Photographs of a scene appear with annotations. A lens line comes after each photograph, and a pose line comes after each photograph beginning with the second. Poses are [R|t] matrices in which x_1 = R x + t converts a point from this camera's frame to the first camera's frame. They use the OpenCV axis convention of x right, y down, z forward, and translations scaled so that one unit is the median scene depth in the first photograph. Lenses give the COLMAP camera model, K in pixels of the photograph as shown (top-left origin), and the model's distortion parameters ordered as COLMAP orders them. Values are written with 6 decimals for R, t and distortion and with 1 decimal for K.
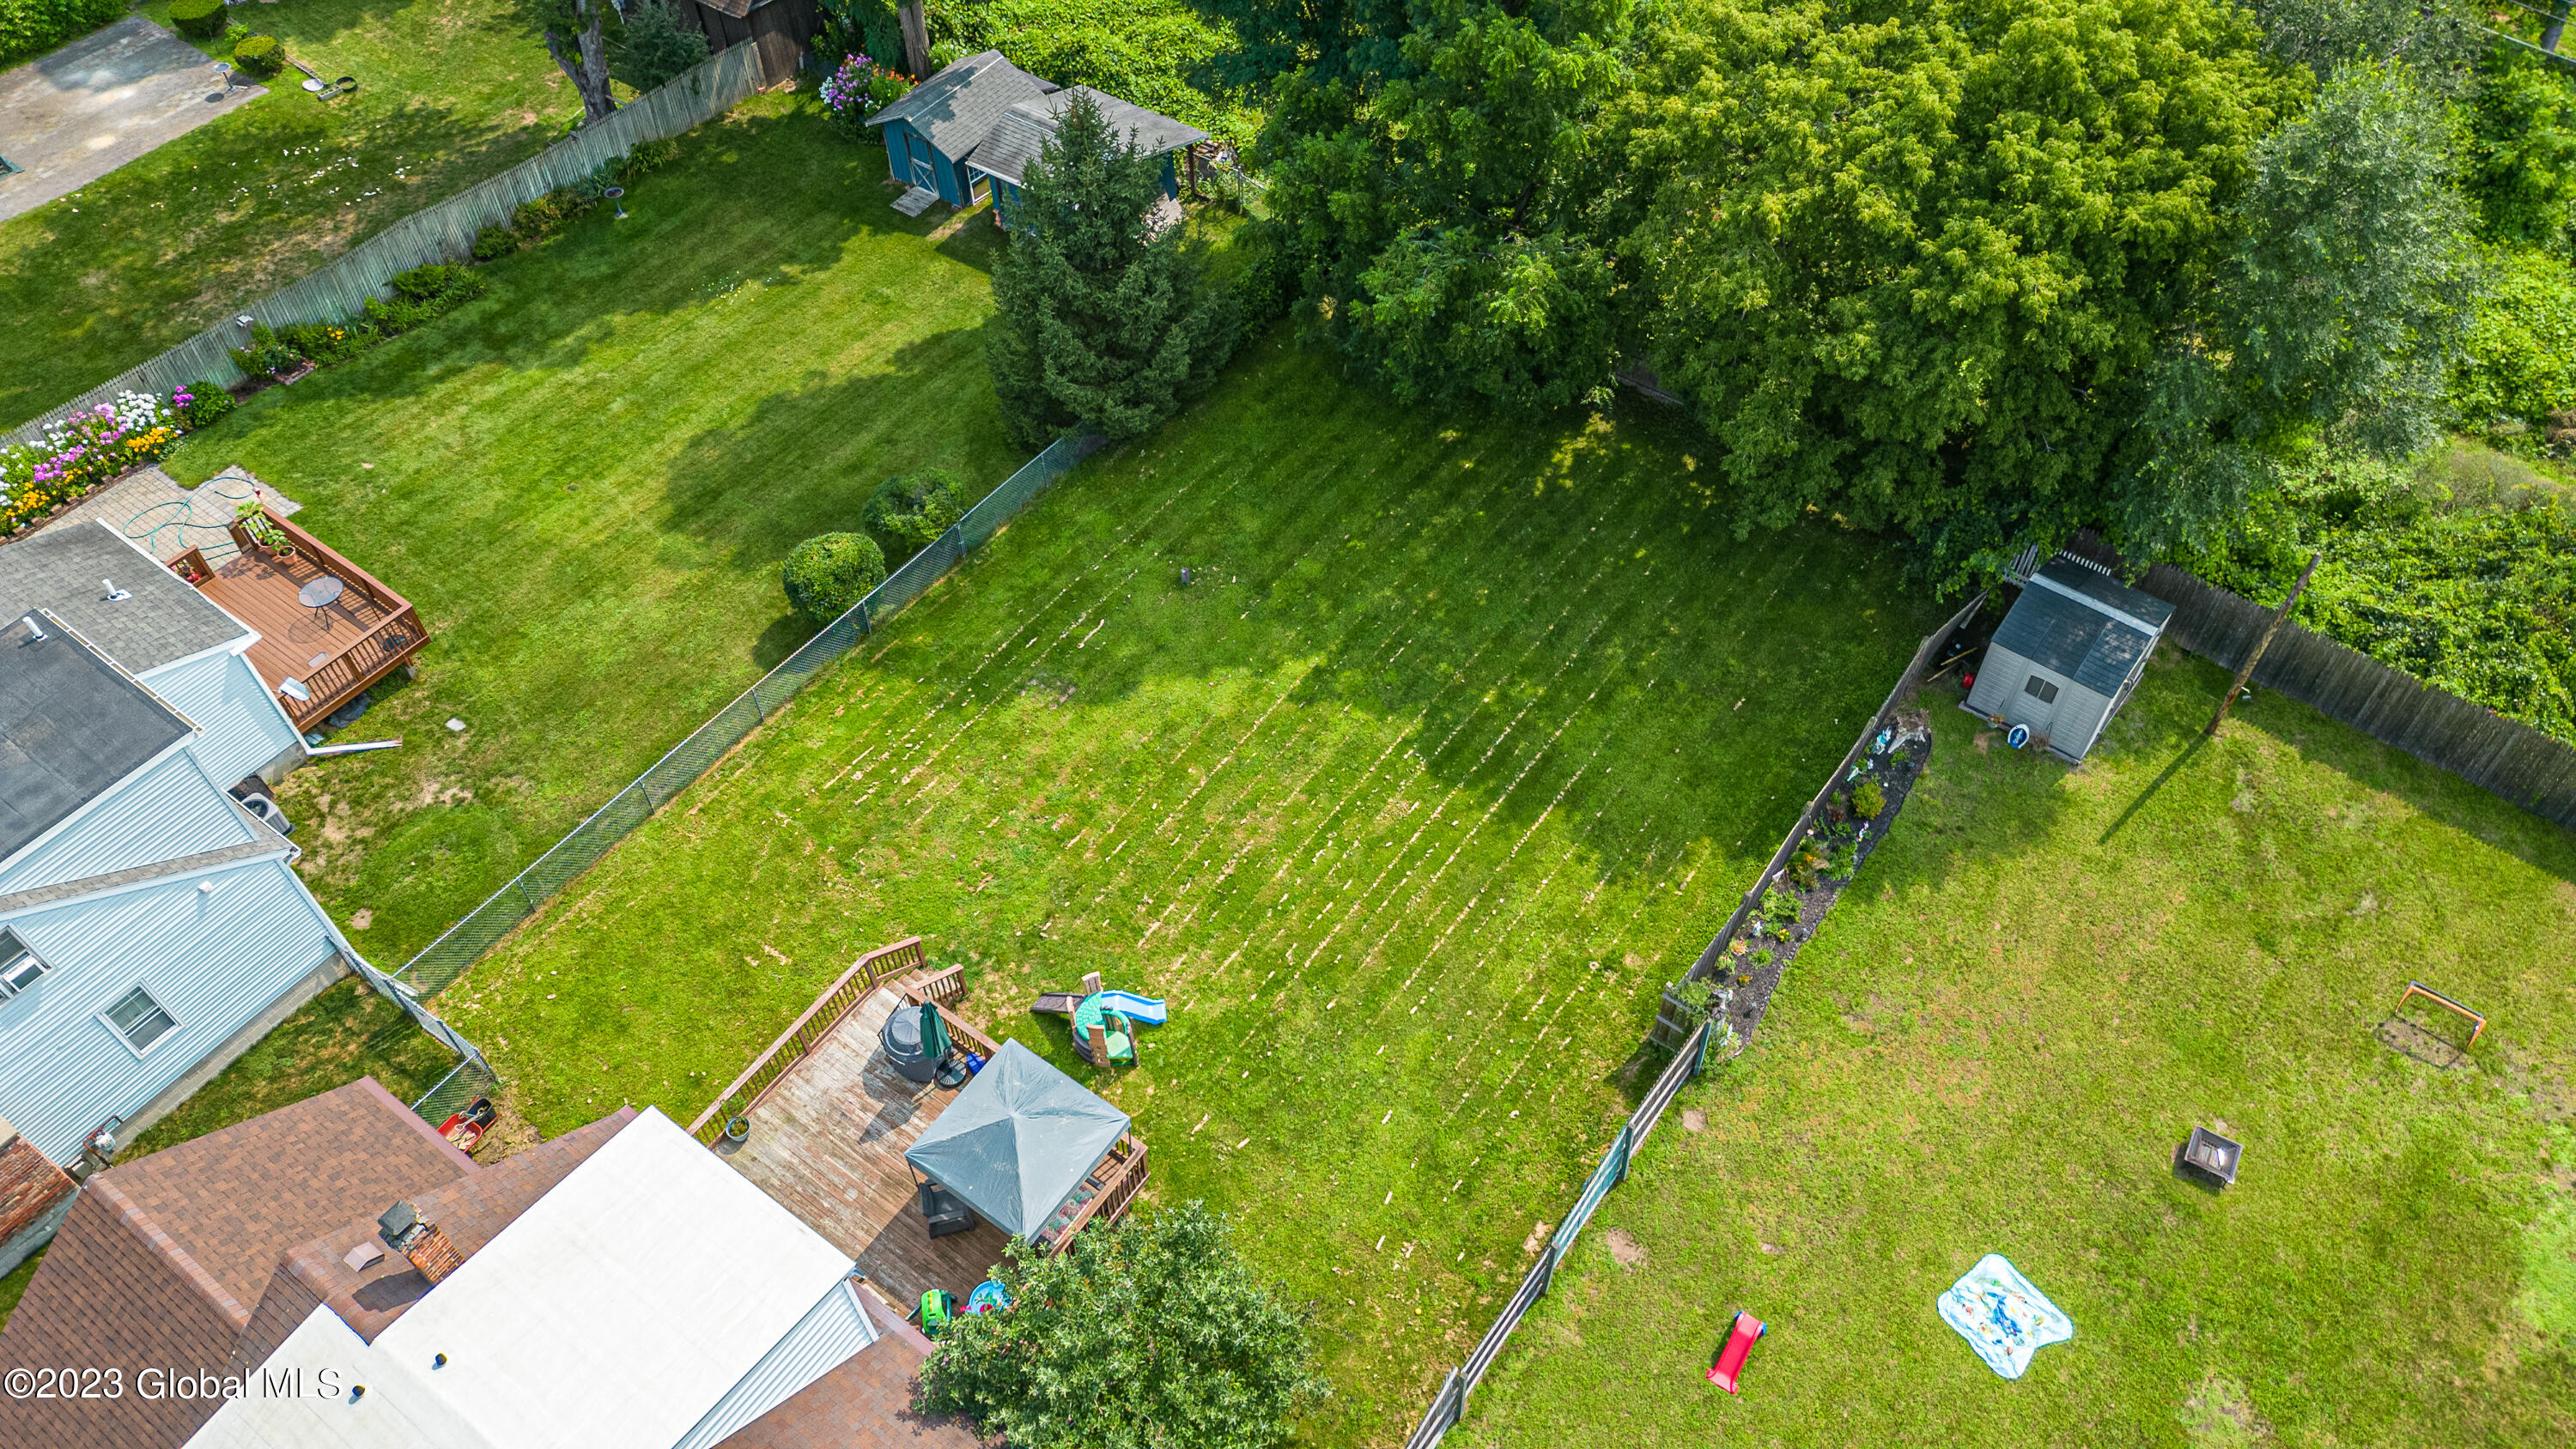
lens RADIAL K [[1803.5, 0, 1285.0], [0, 1803.5, 726.9], [0, 0, 1]] dist [0.069912, -0.075957]
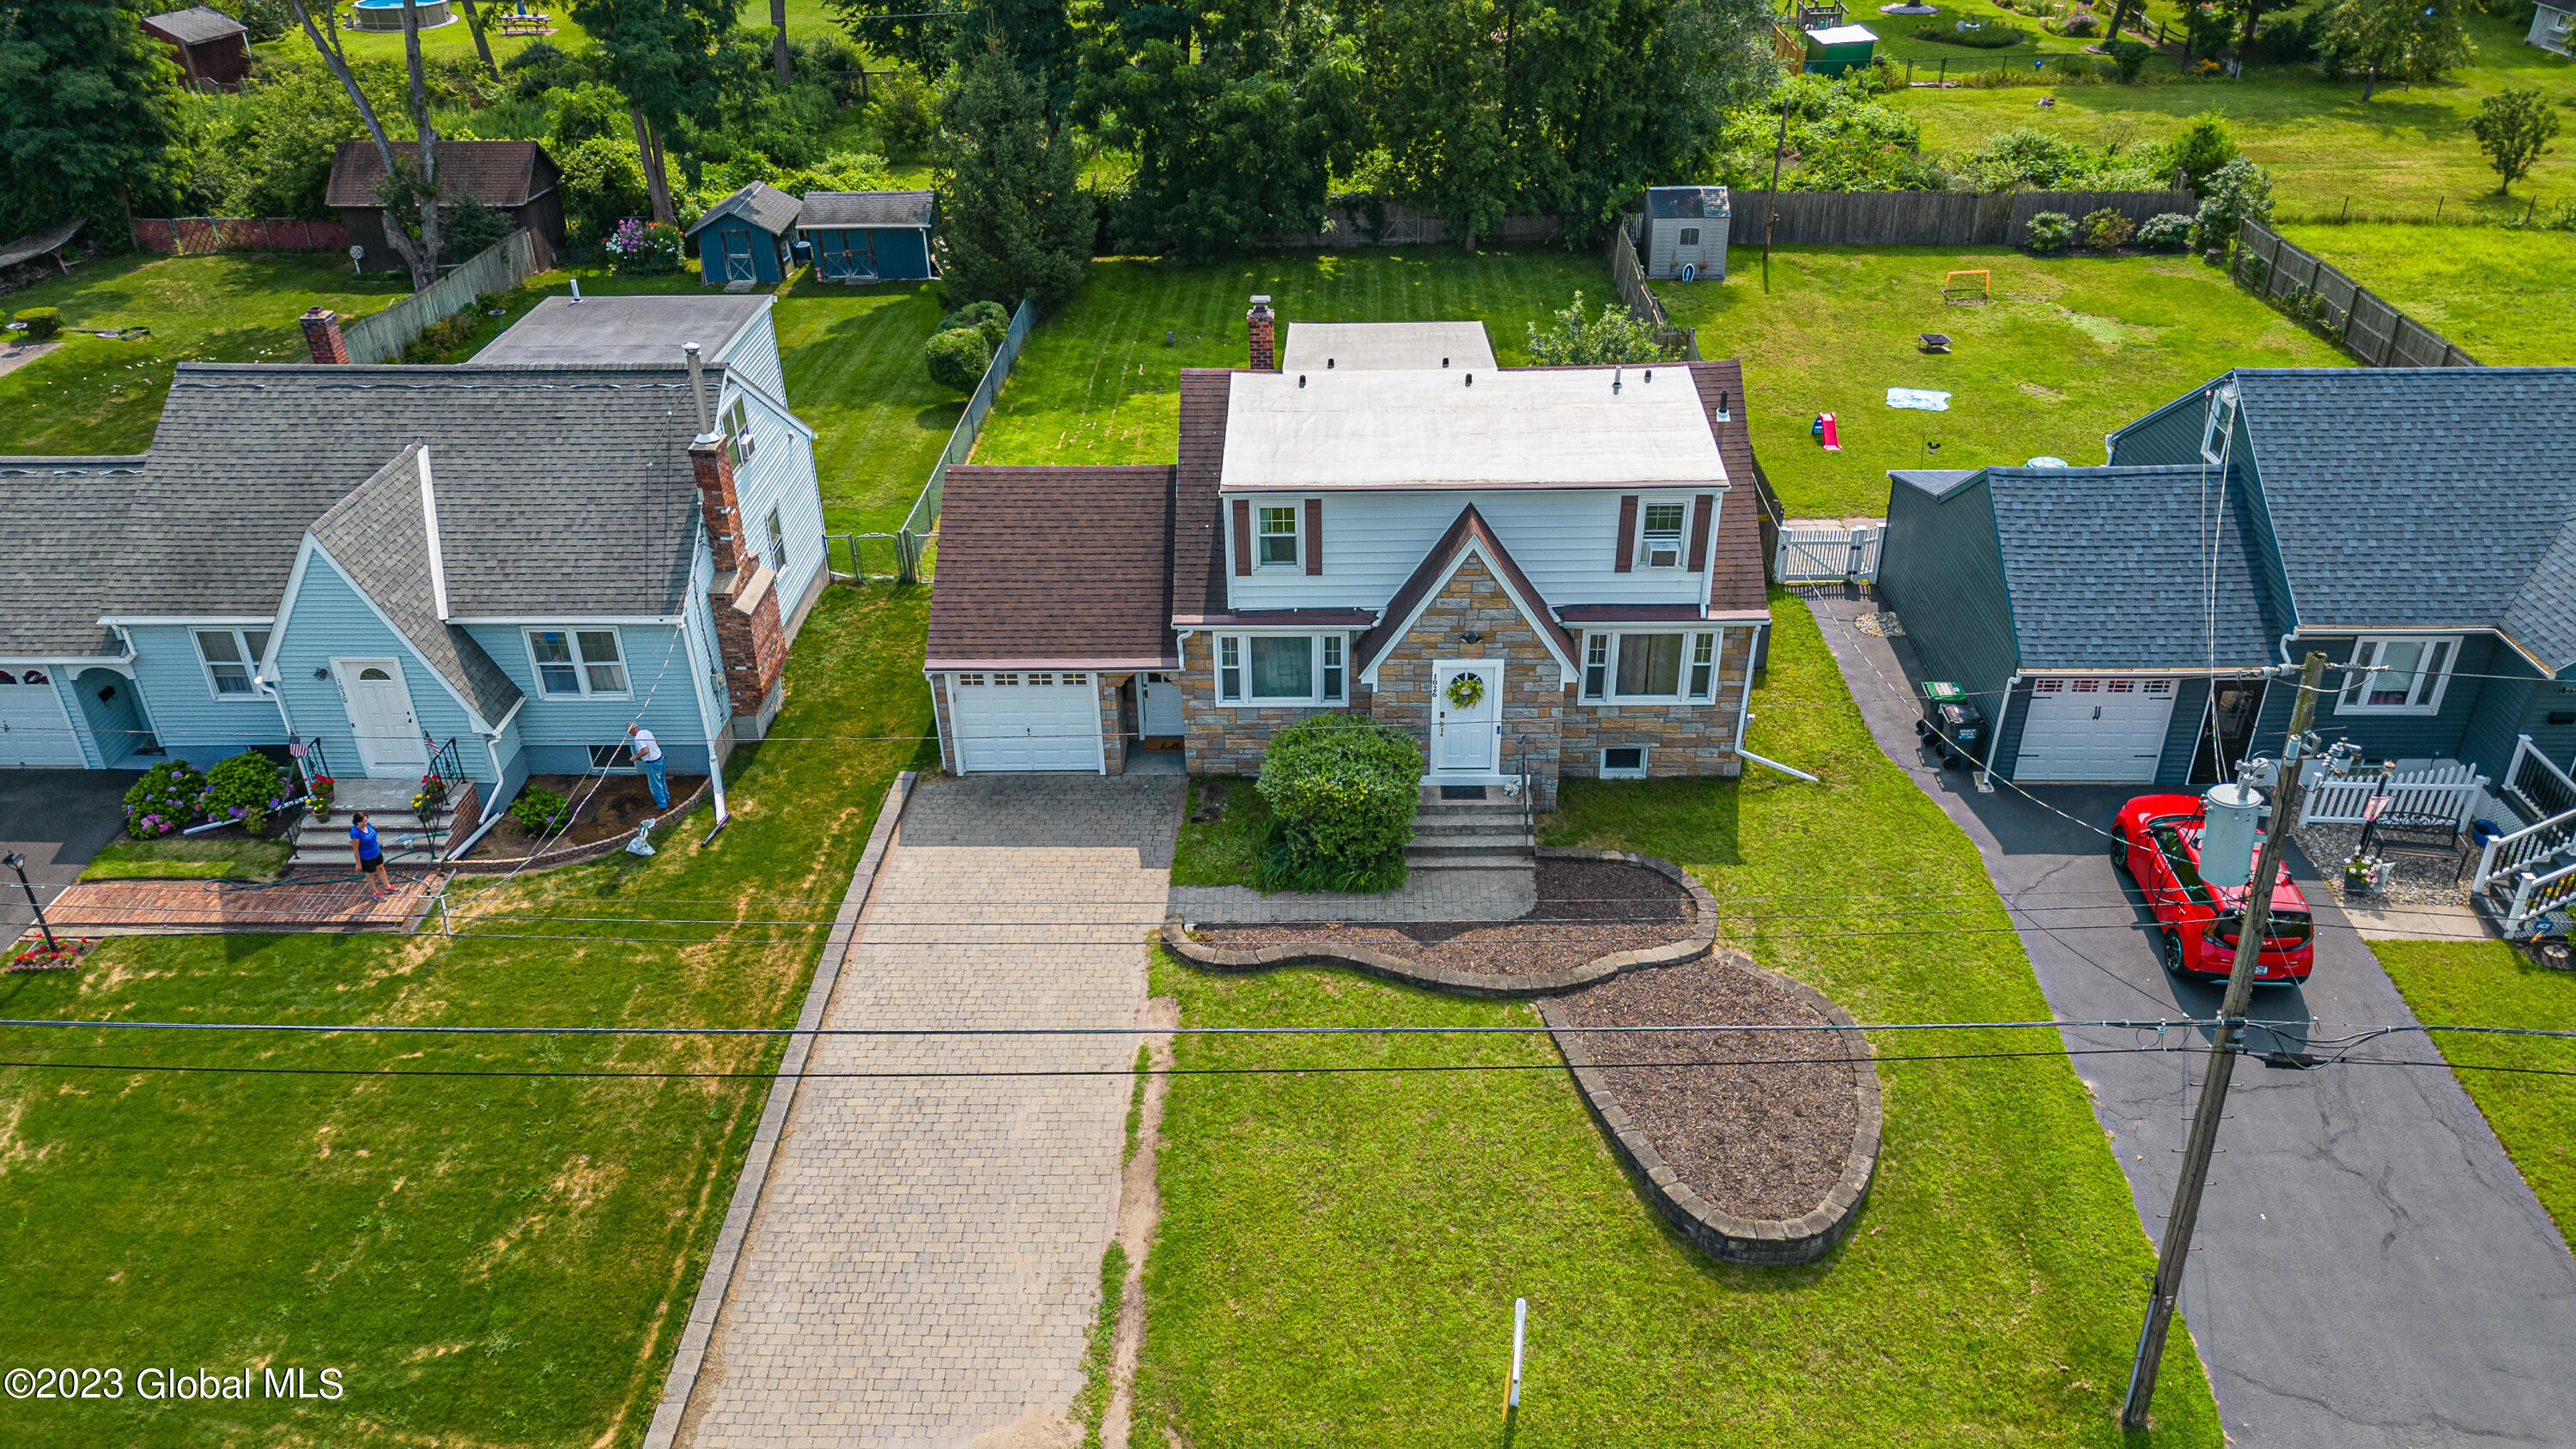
lens RADIAL K [[1803.5, 0, 1285.0], [0, 1803.5, 726.9], [0, 0, 1]] dist [0.069912, -0.075957]
pose [[0.823447, -0.285274, 0.490463, -0.749766], [0.439296, 0.867629, -0.232892, 0.536282], [-0.359102, 0.407233, 0.839766, -0.064731]]
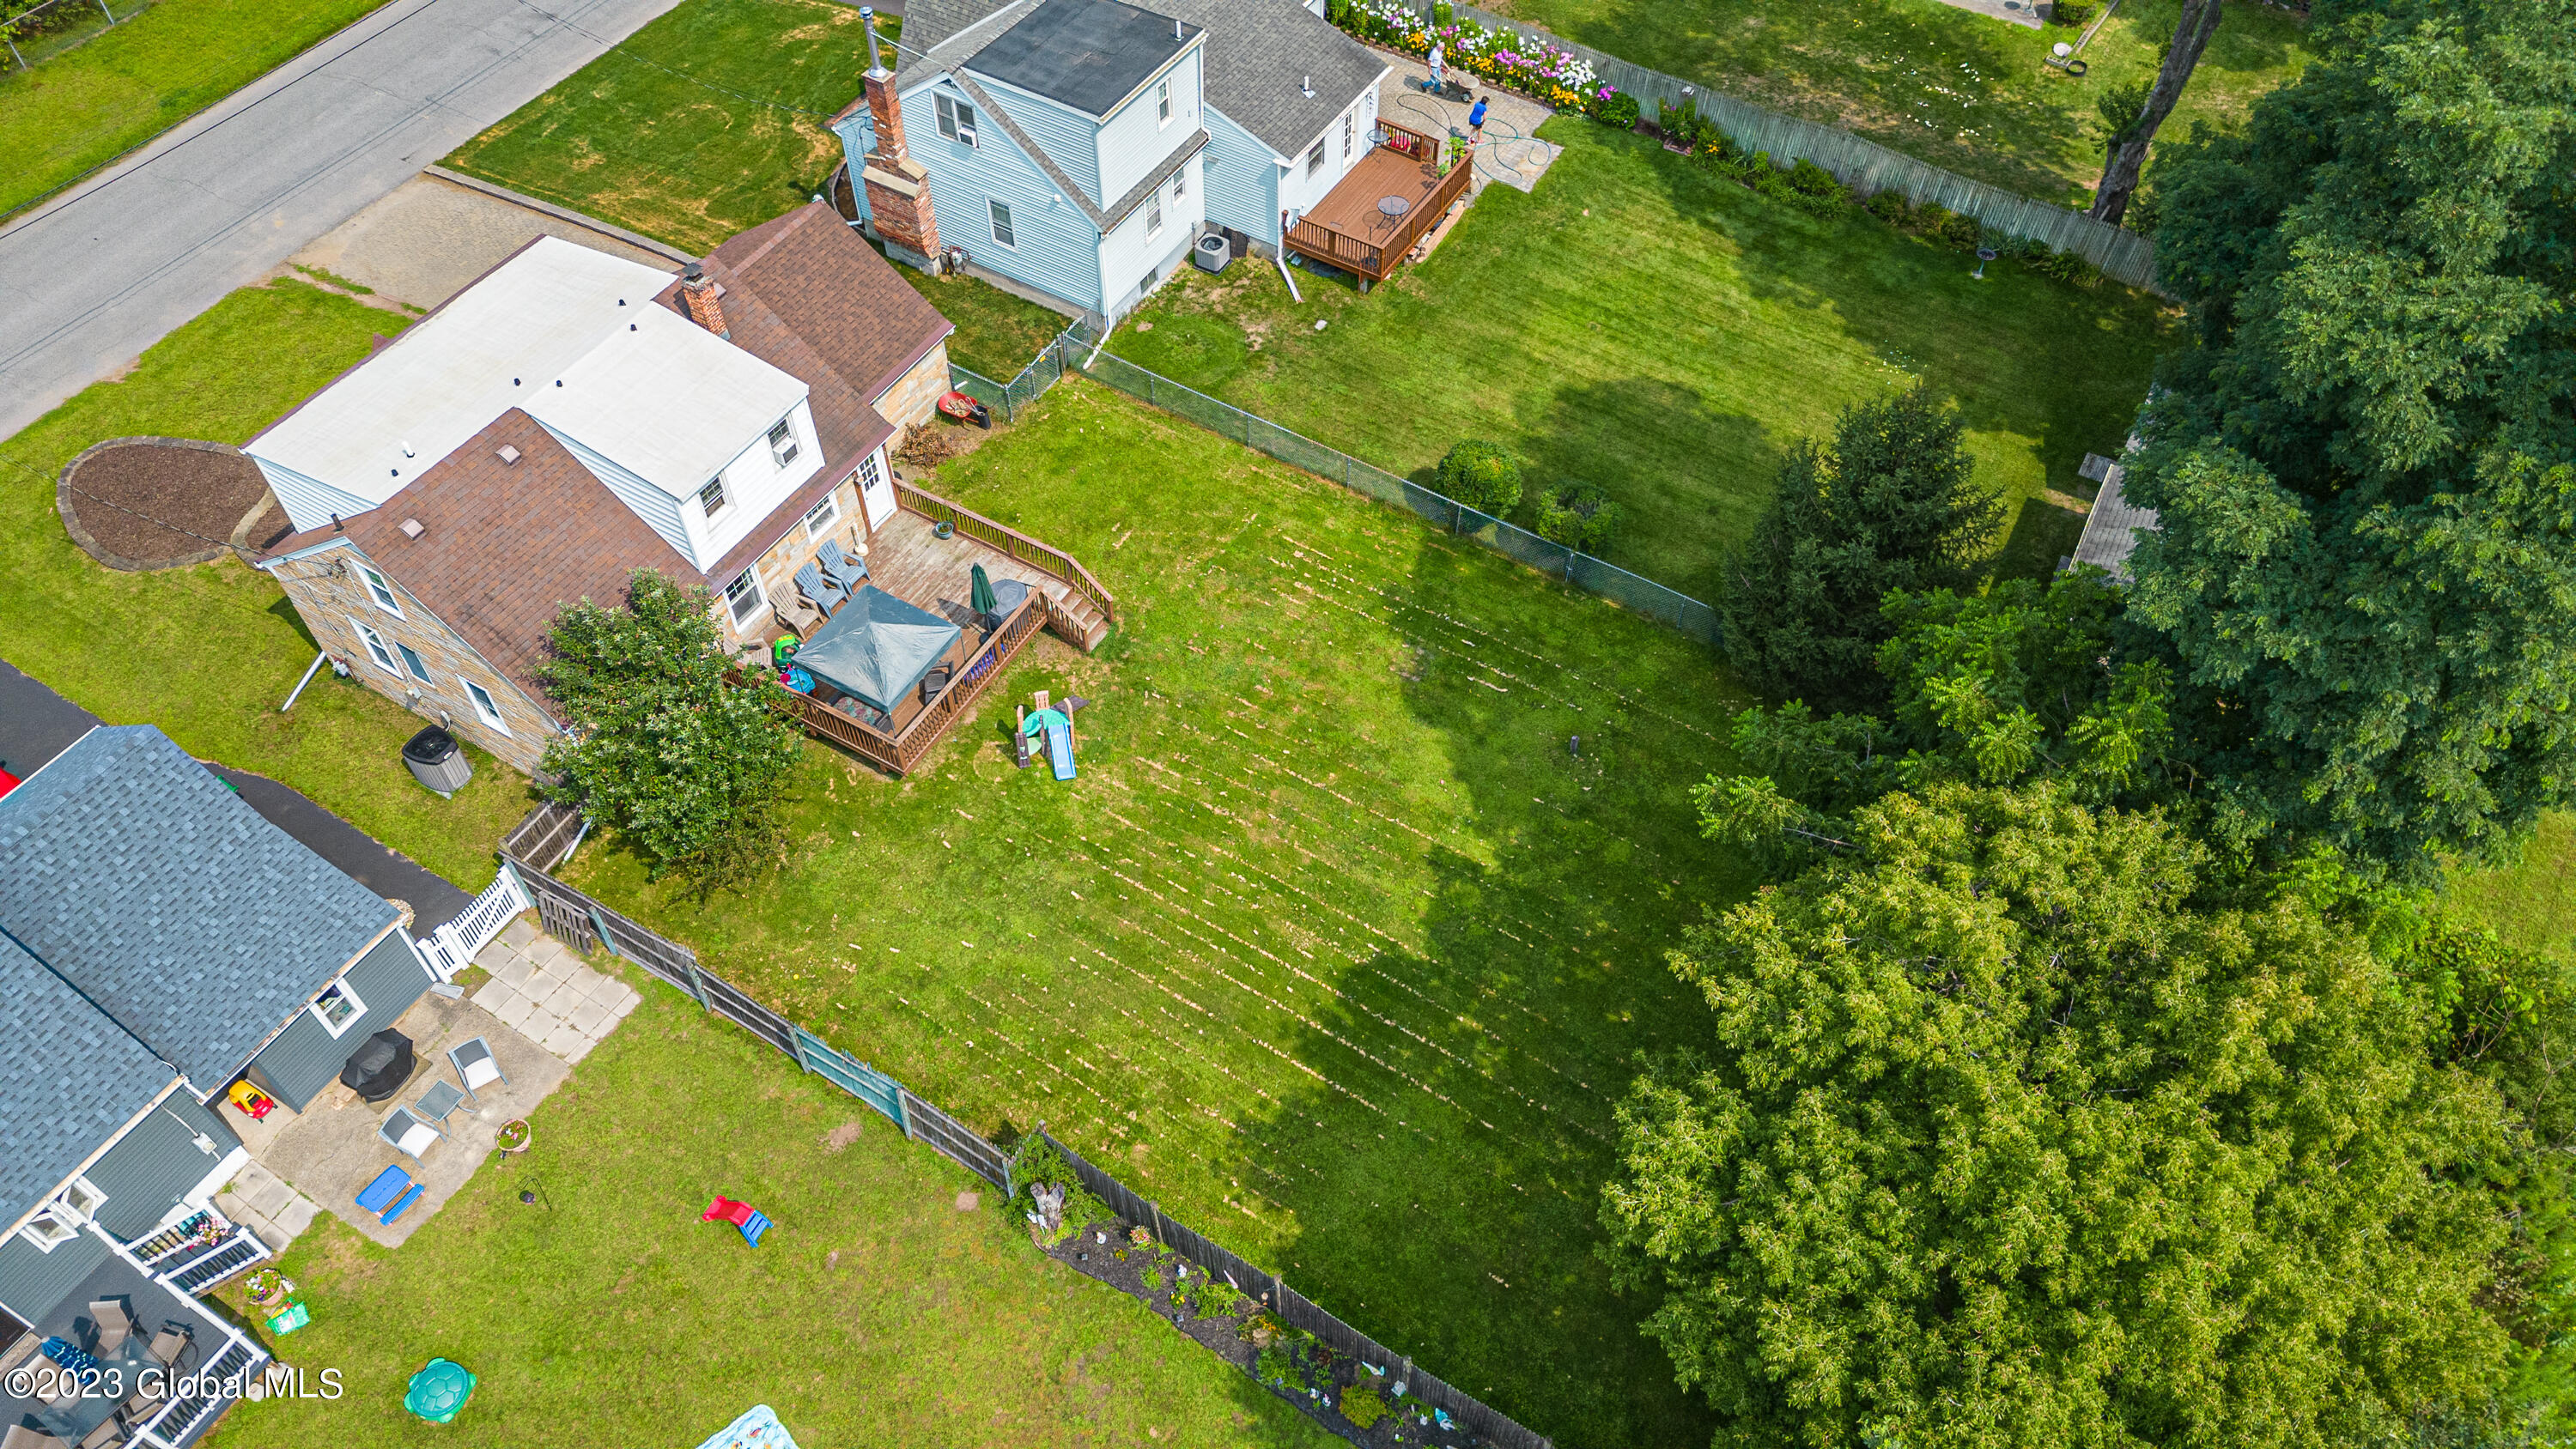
lens RADIAL K [[1803.5, 0, 1285.0], [0, 1803.5, 726.9], [0, 0, 1]] dist [0.069912, -0.075957]
pose [[0.091089, 0.785877, -0.611637, 0.537265], [-0.768366, 0.446175, 0.458849, -0.426556], [0.633496, 0.428165, 0.644482, 0.256025]]
